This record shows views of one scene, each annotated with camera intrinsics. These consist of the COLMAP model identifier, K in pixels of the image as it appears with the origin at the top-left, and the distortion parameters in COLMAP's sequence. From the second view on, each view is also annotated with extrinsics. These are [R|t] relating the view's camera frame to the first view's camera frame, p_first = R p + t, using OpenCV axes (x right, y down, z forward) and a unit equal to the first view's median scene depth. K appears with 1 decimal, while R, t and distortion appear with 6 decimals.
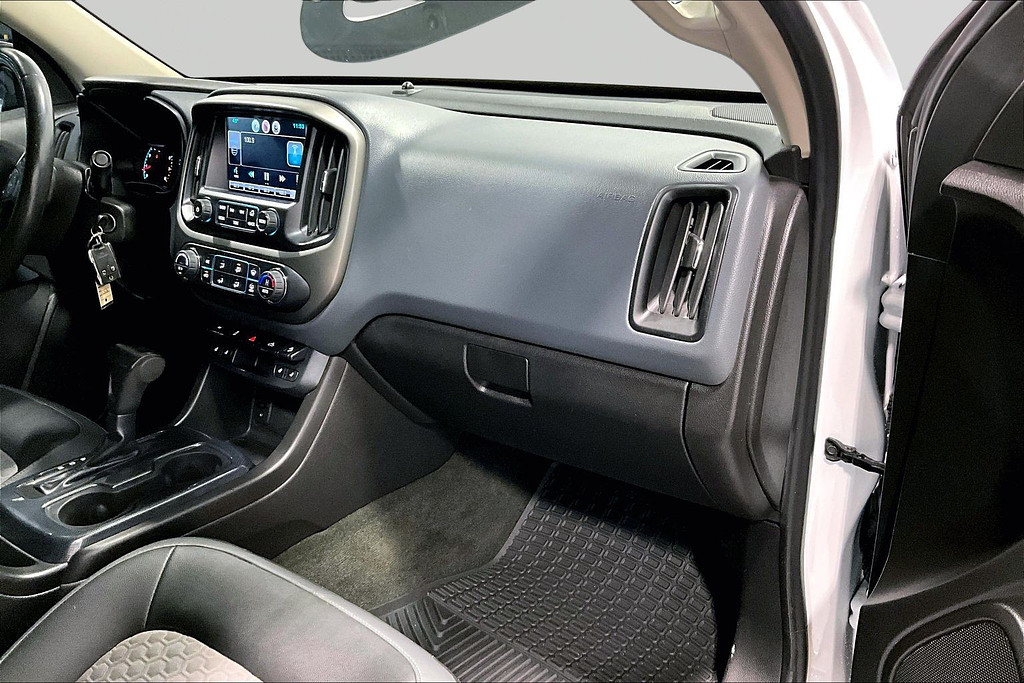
lens RADIAL K [[872.2, 0, 490.9], [0, 872.2, 382.2], [0, 0, 1]] dist [0.075920, -0.146027]
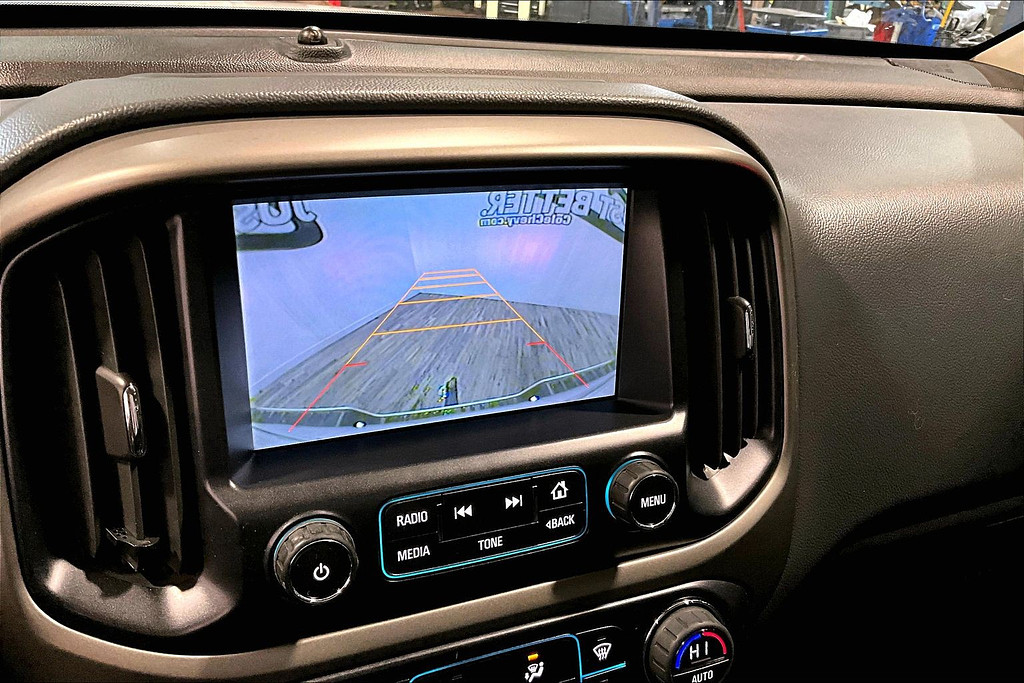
lens RADIAL K [[872.2, 0, 513.8], [0, 872.2, 344.1], [0, 0, 1]] dist [0.075920, -0.146027]
pose [[0.472928, -0.329632, 0.817118, -0.508854], [0.263020, 0.937915, 0.226132, -0.310815], [-0.840928, 0.107974, 0.530266, 0.820519]]
